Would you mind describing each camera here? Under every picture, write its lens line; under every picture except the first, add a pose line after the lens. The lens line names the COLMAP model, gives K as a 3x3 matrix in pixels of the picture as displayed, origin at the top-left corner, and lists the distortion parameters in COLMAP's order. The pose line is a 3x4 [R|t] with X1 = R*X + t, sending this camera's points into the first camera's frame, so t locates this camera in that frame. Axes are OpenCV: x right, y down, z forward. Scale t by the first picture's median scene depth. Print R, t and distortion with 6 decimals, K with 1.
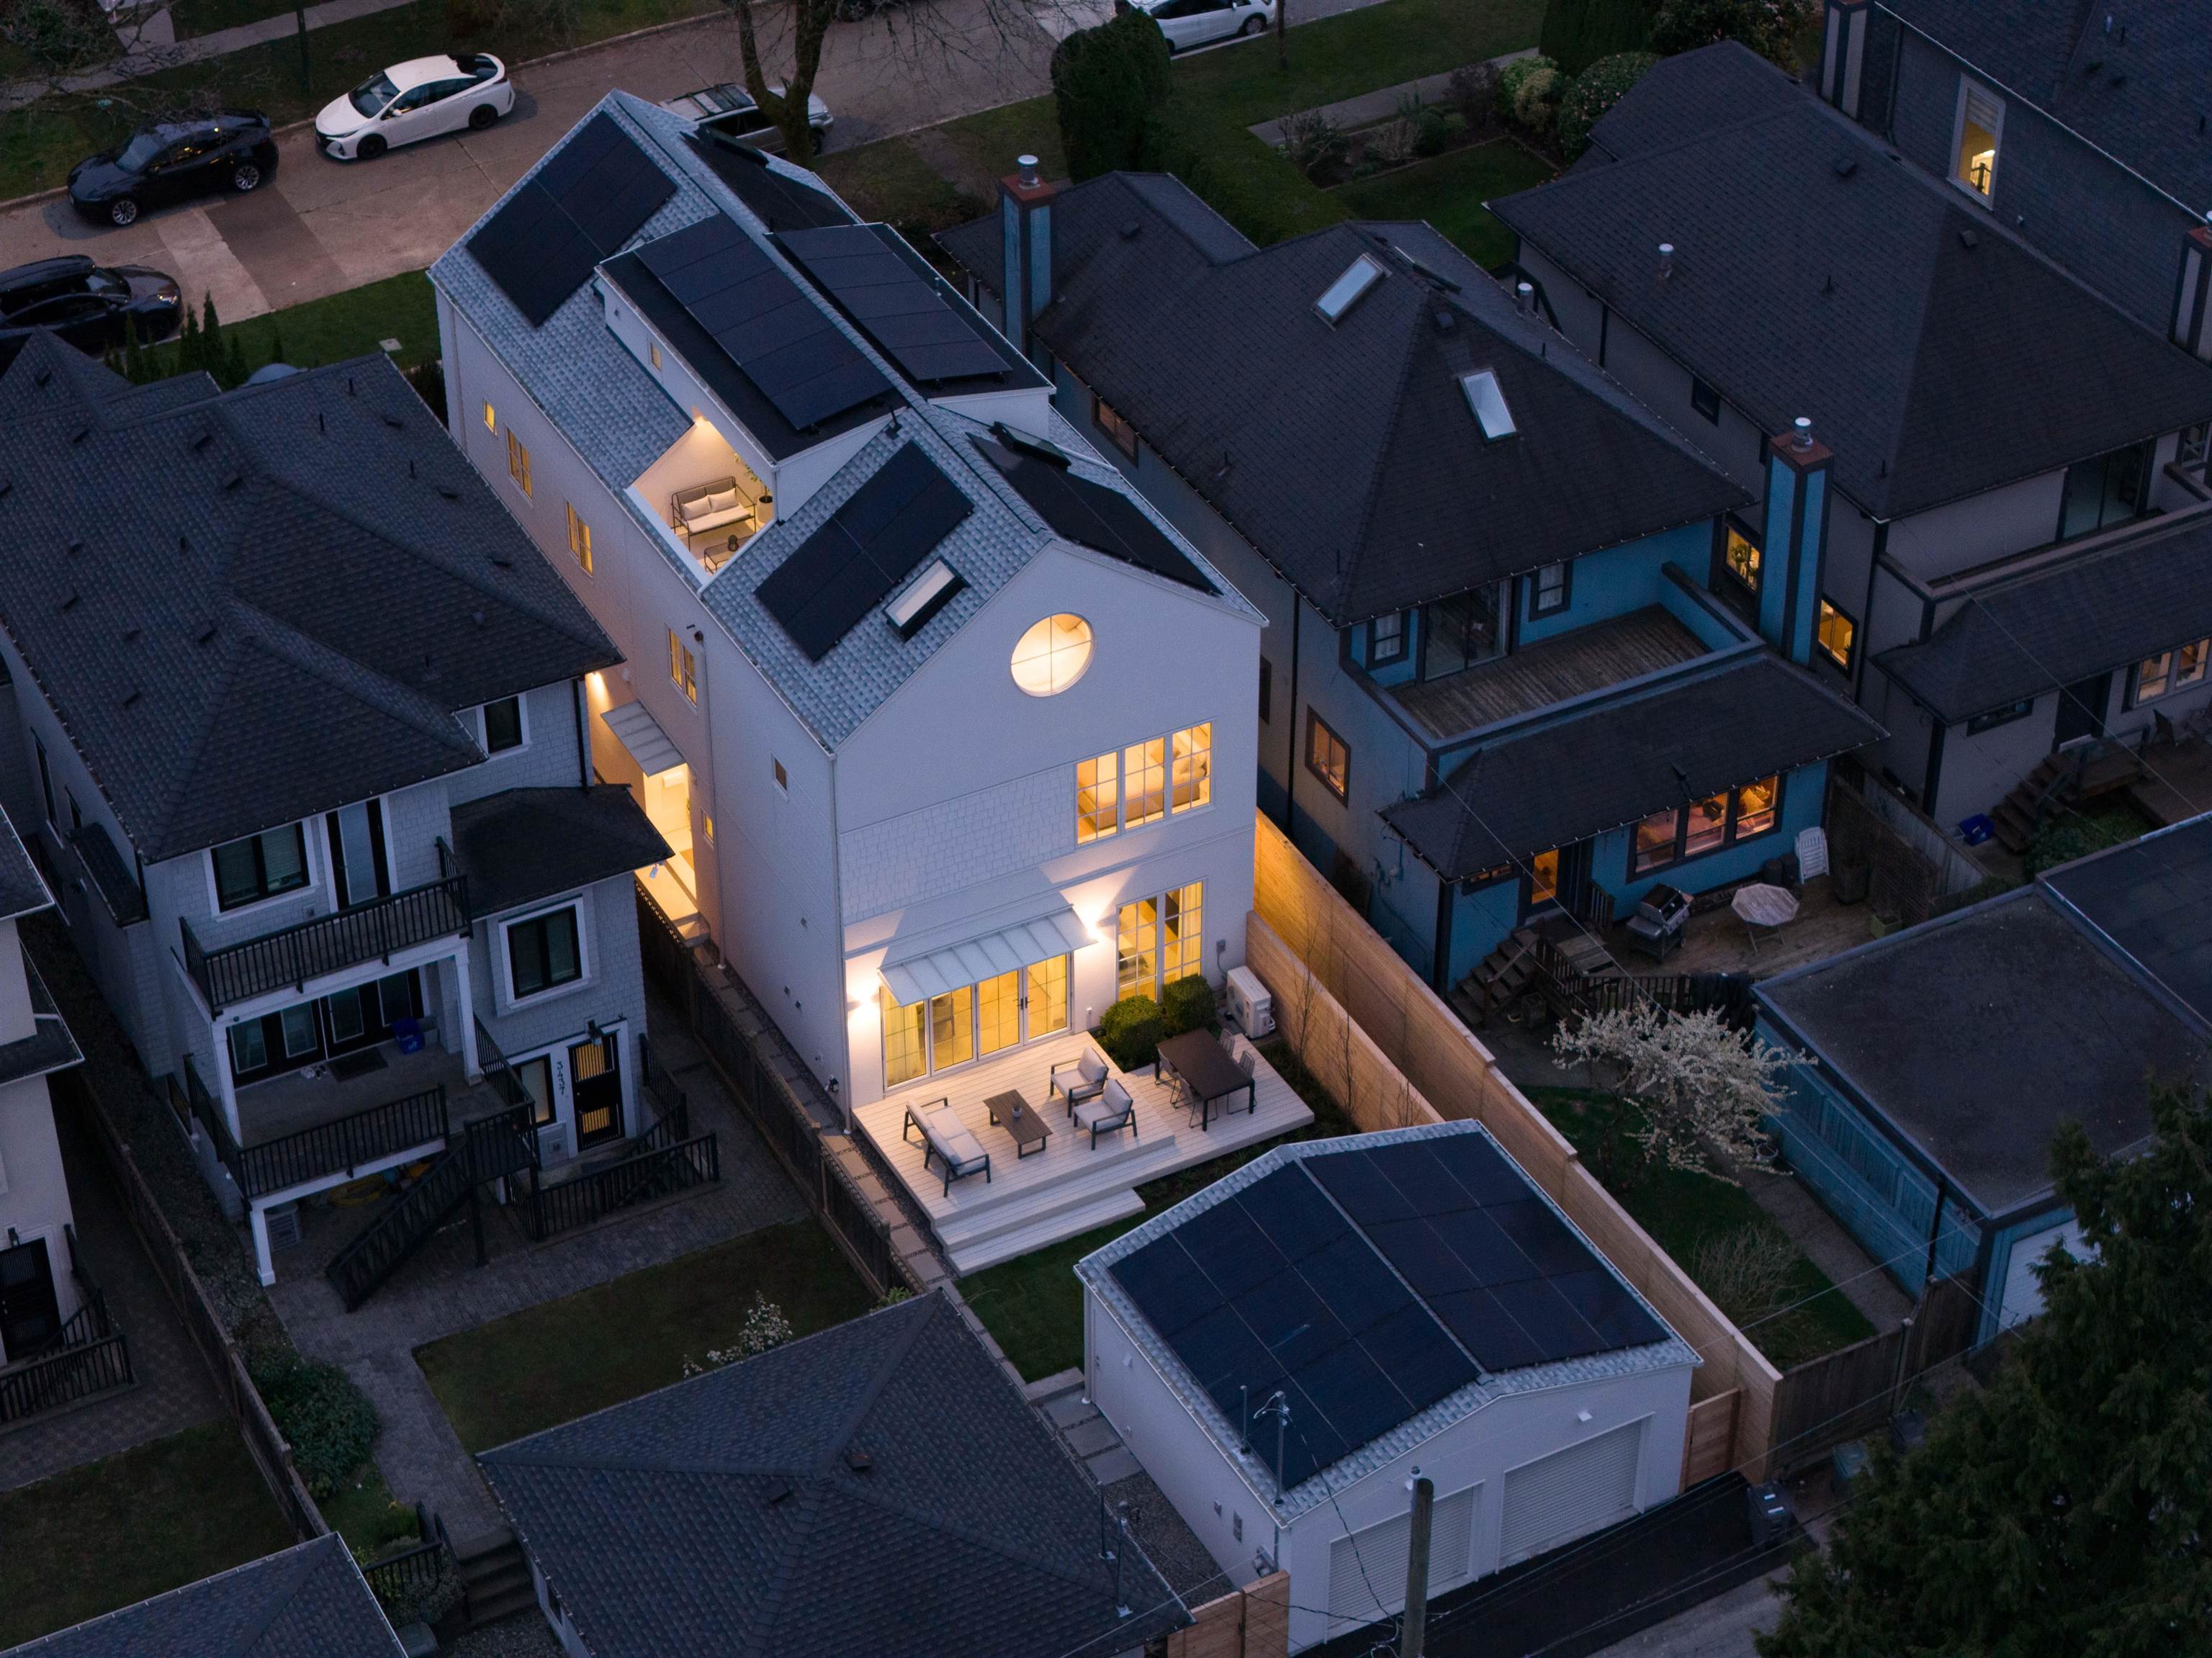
lens RADIAL K [[4355.5, 0, 1105.6], [0, 4355.5, 829.0], [0, 0, 1]] dist [-0.043984, 0.000000]
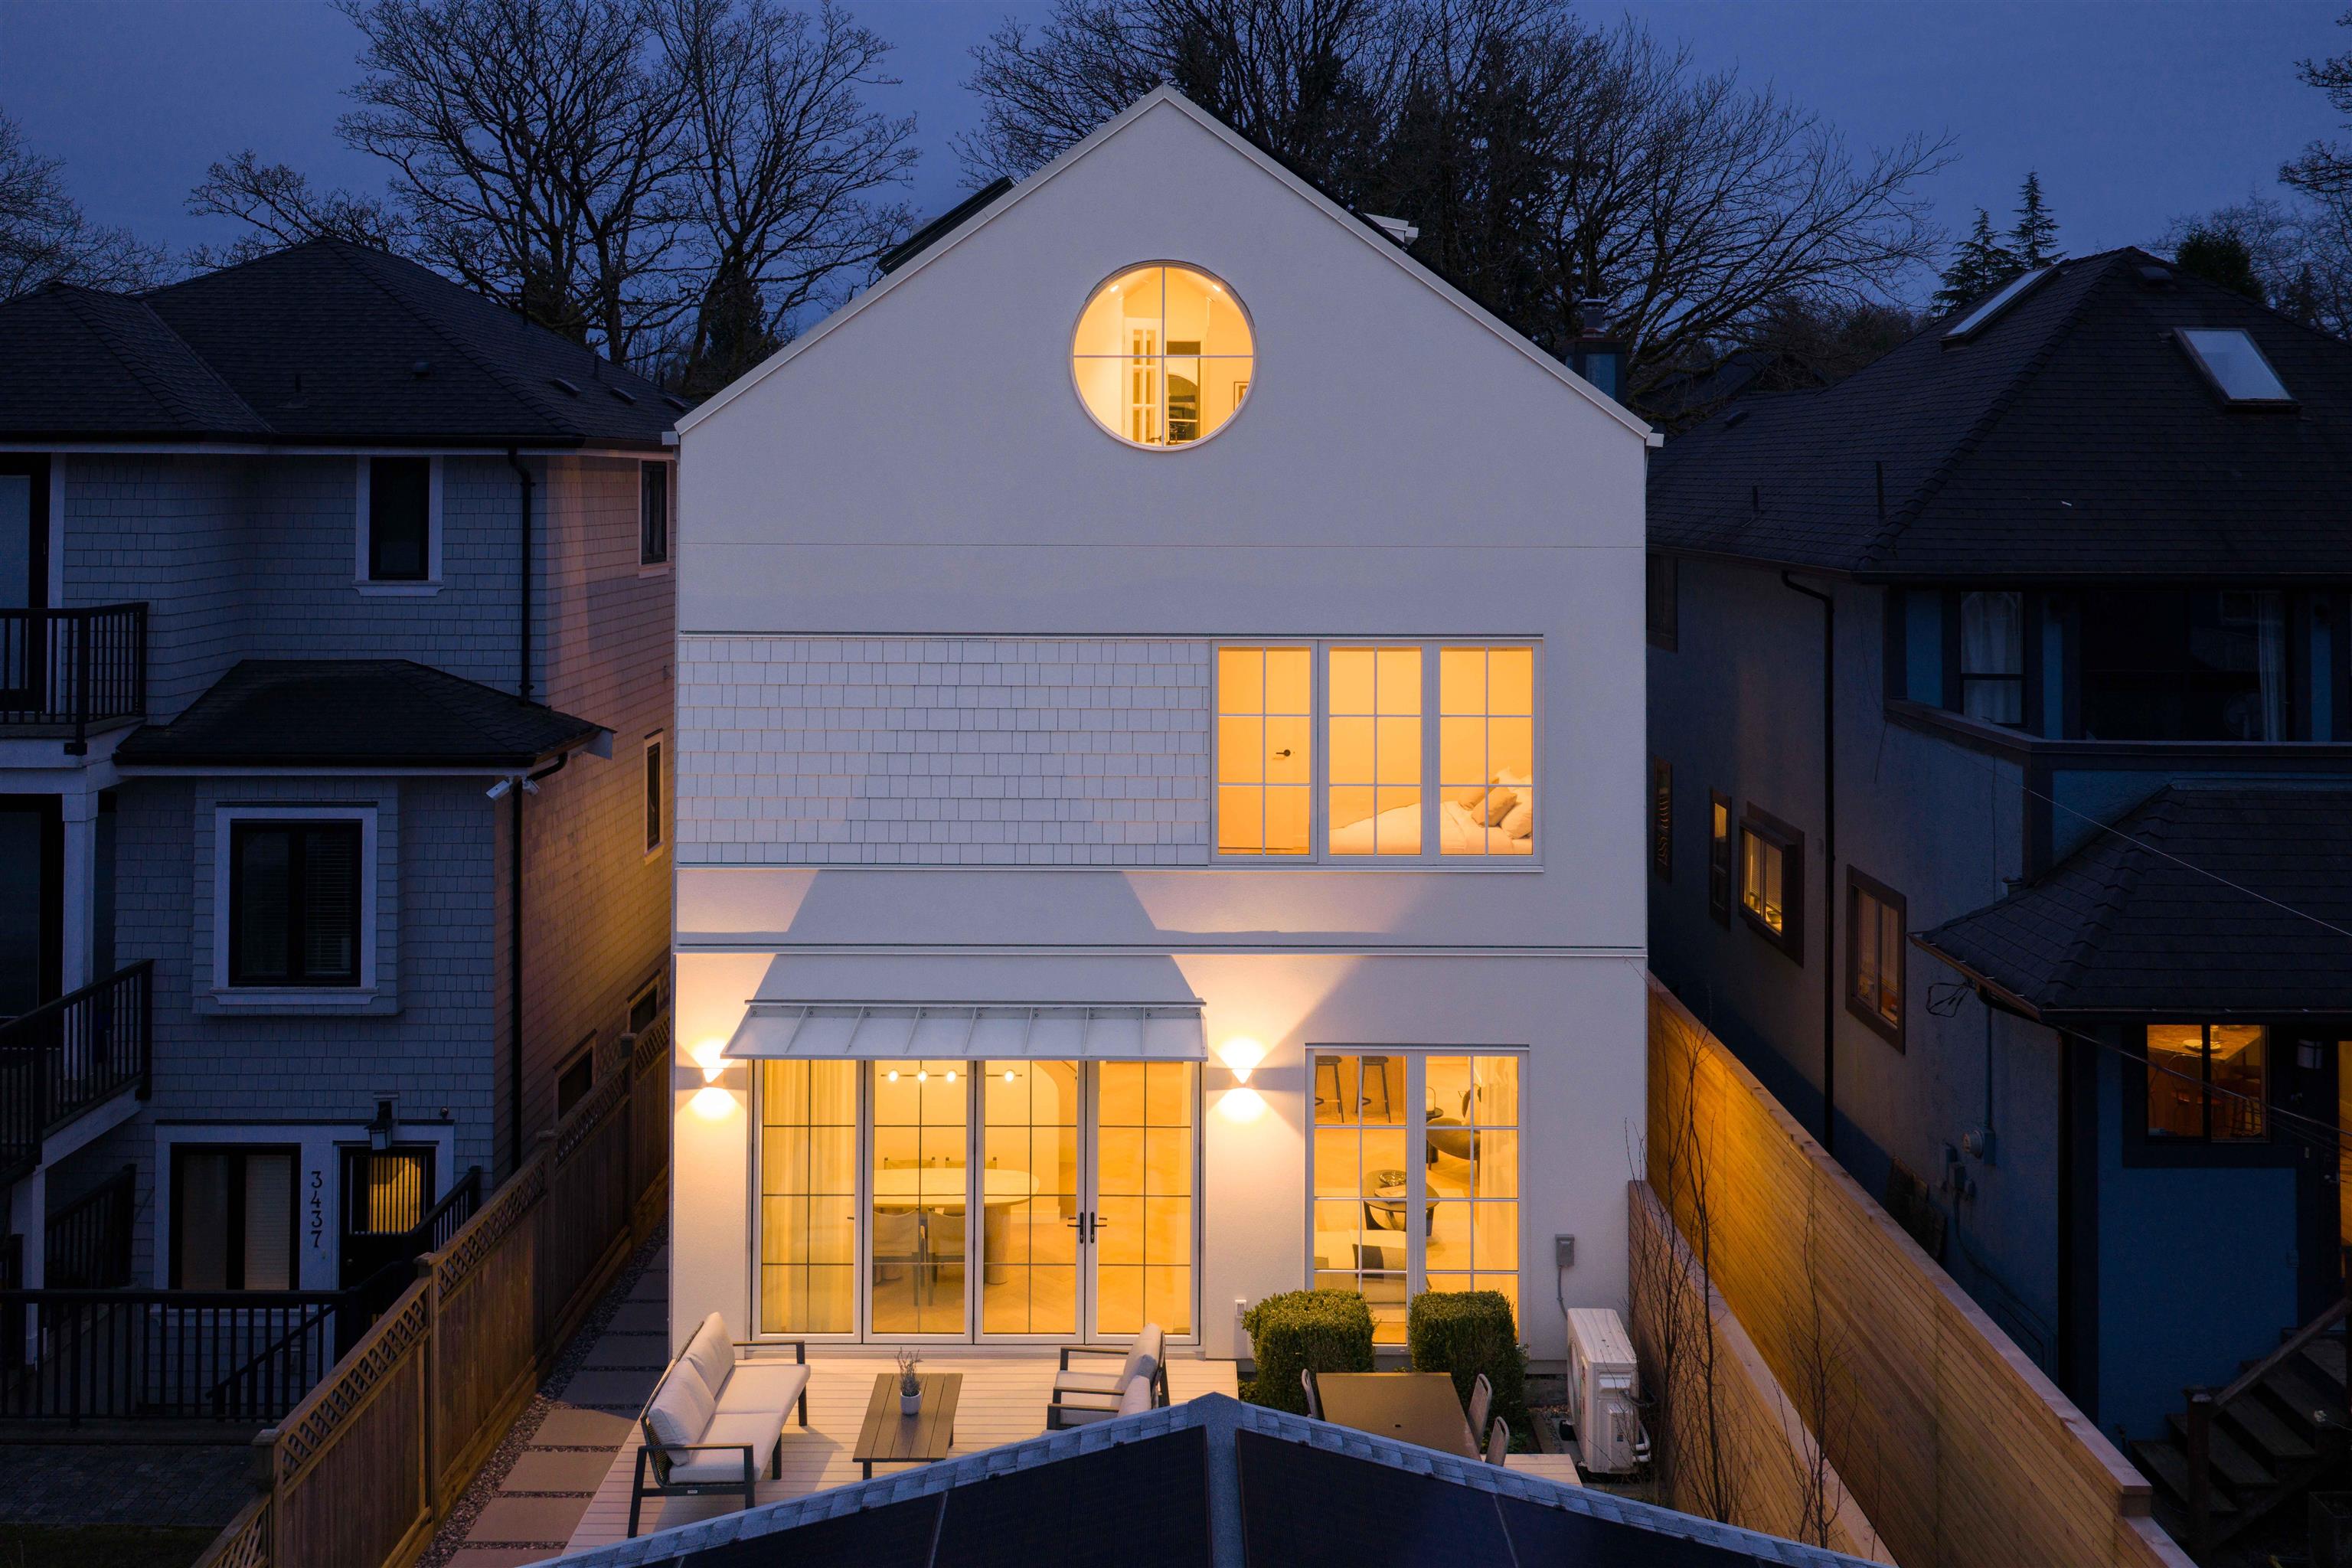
lens RADIAL K [[2041.4, 0, 1164.5], [0, 2041.4, 453.8], [0, 0, 1]] dist [0.006761, 0.013710]
pose [[0.880915, -0.003593, -0.473262, 0.094547], [-0.283464, 0.796765, -0.533679, 0.089762], [0.378996, 0.604279, 0.700863, 0.802920]]
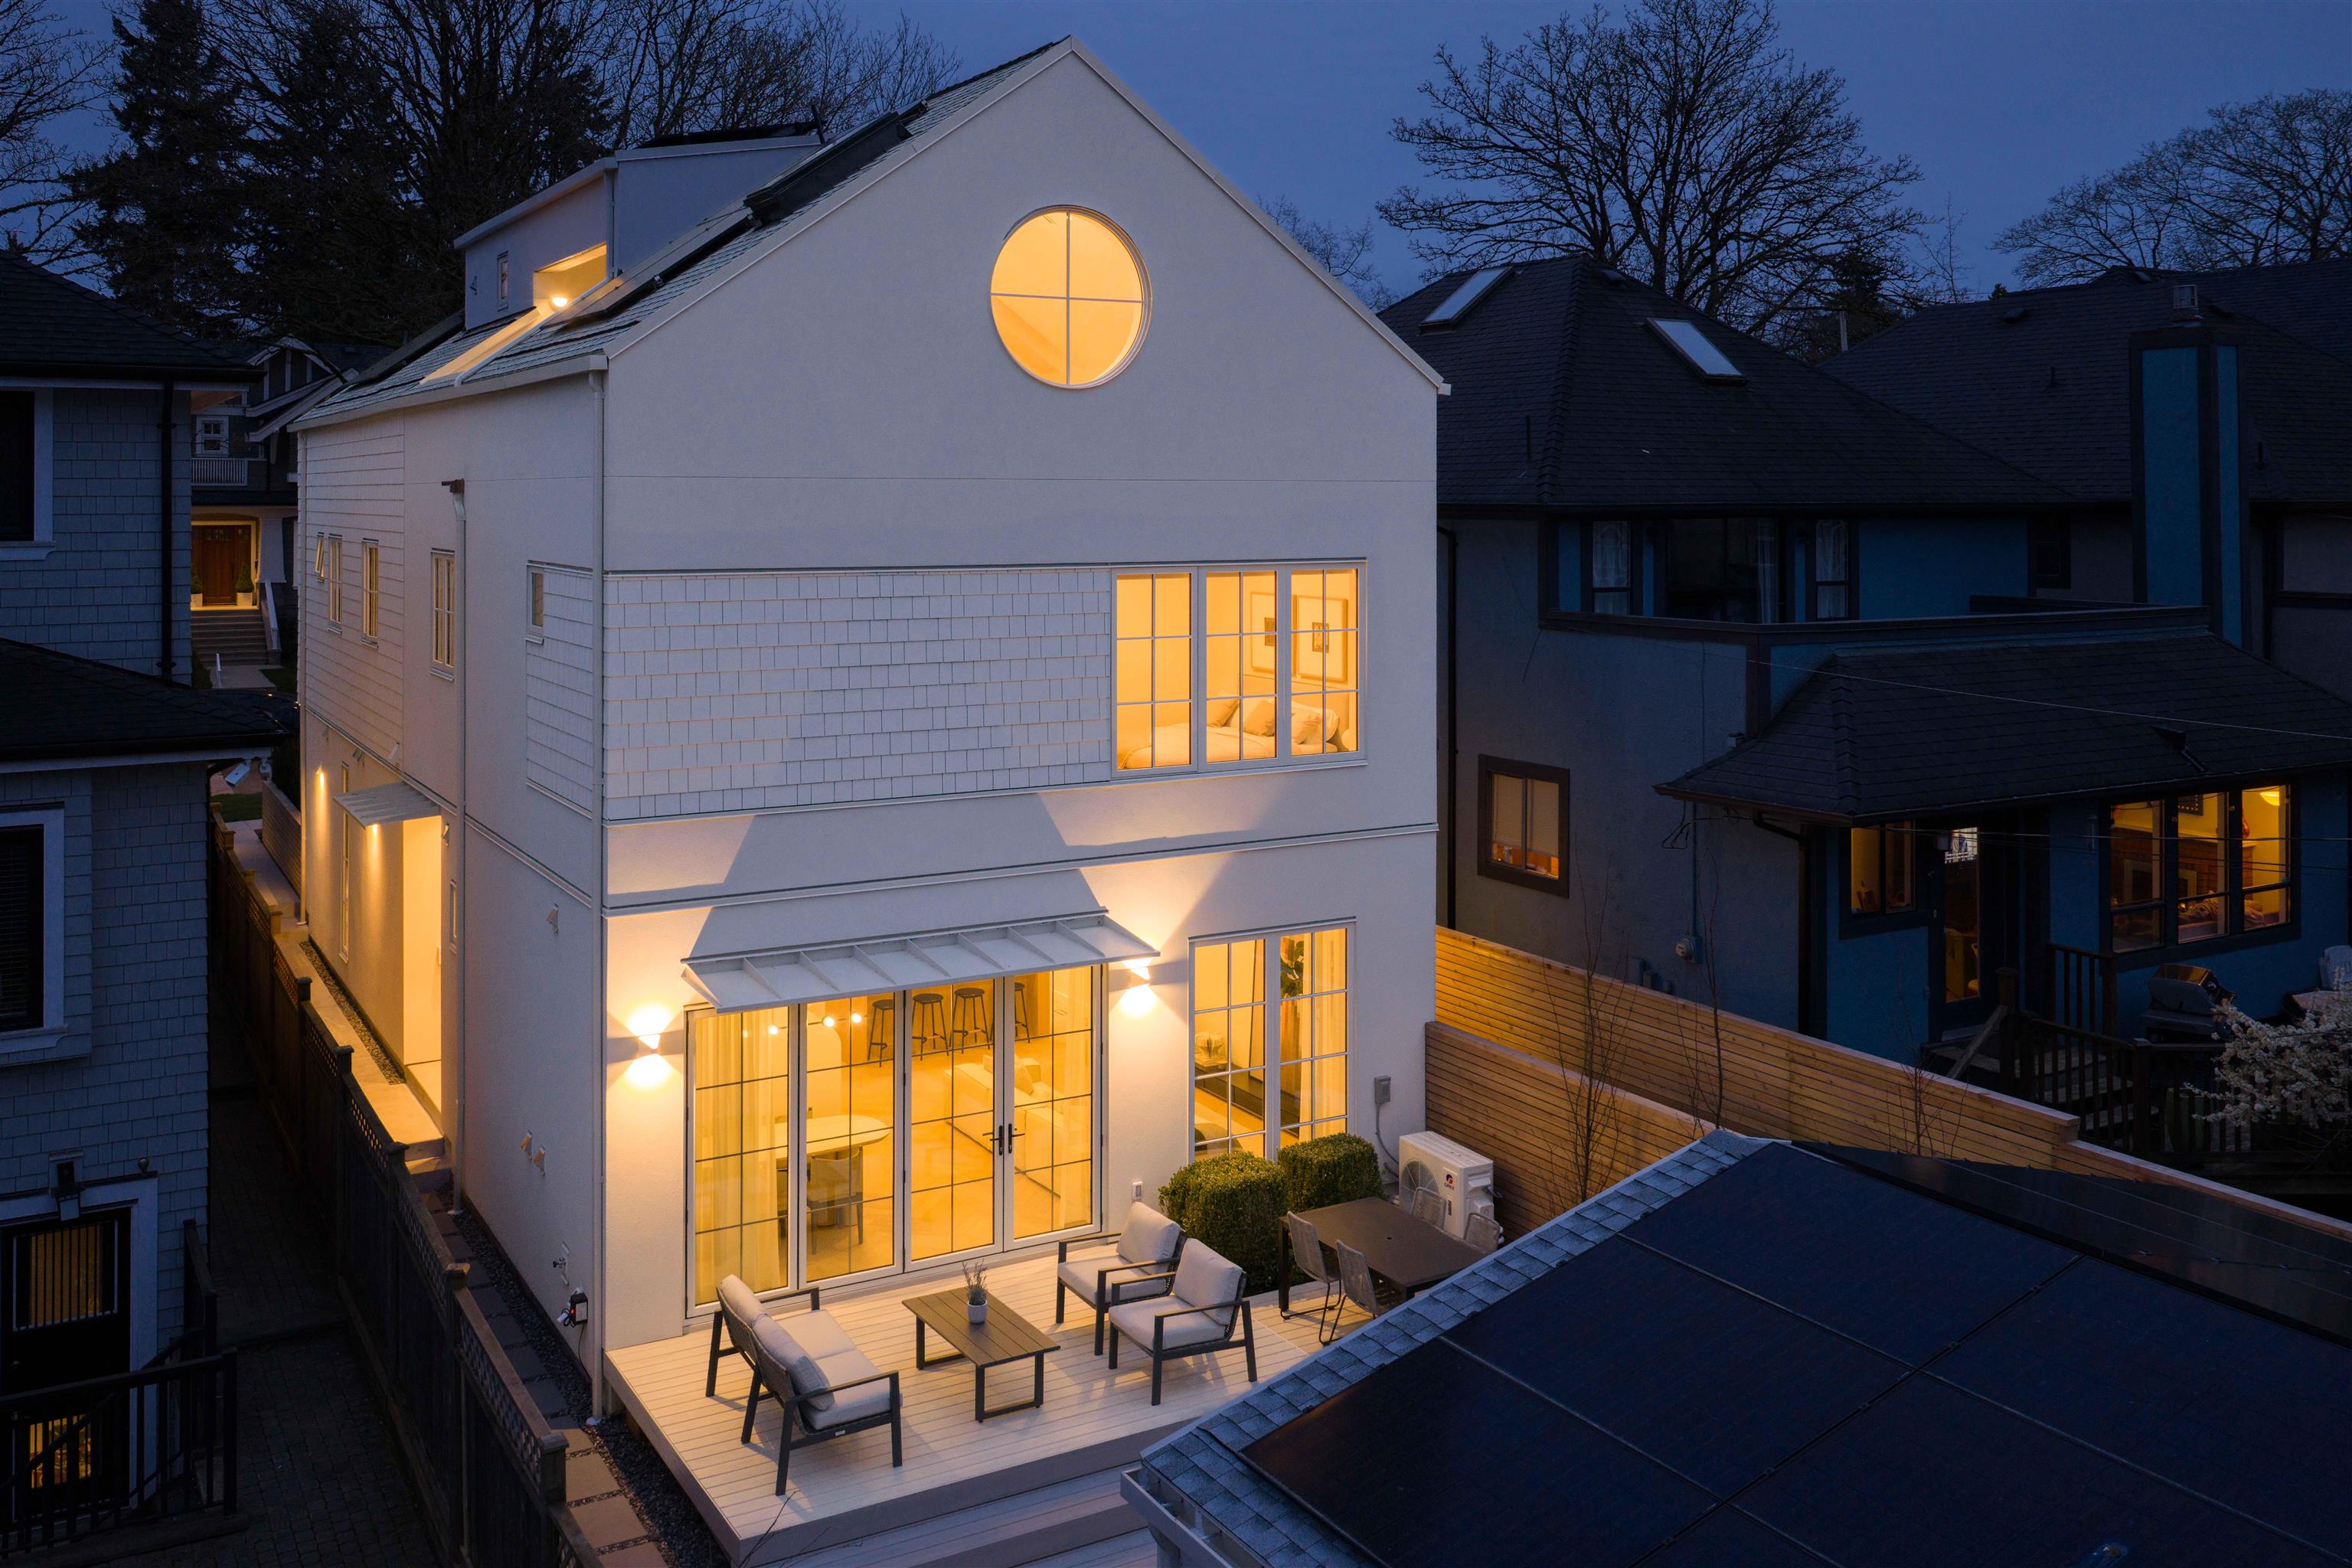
lens RADIAL K [[2041.4, 0, 1173.8], [0, 2041.4, 490.1], [0, 0, 1]] dist [0.006761, 0.013710]
pose [[0.999350, 0.000295, 0.036037, -0.008124], [0.021175, 0.804339, -0.593794, 0.118706], [-0.029162, 0.594171, 0.803810, 0.777873]]
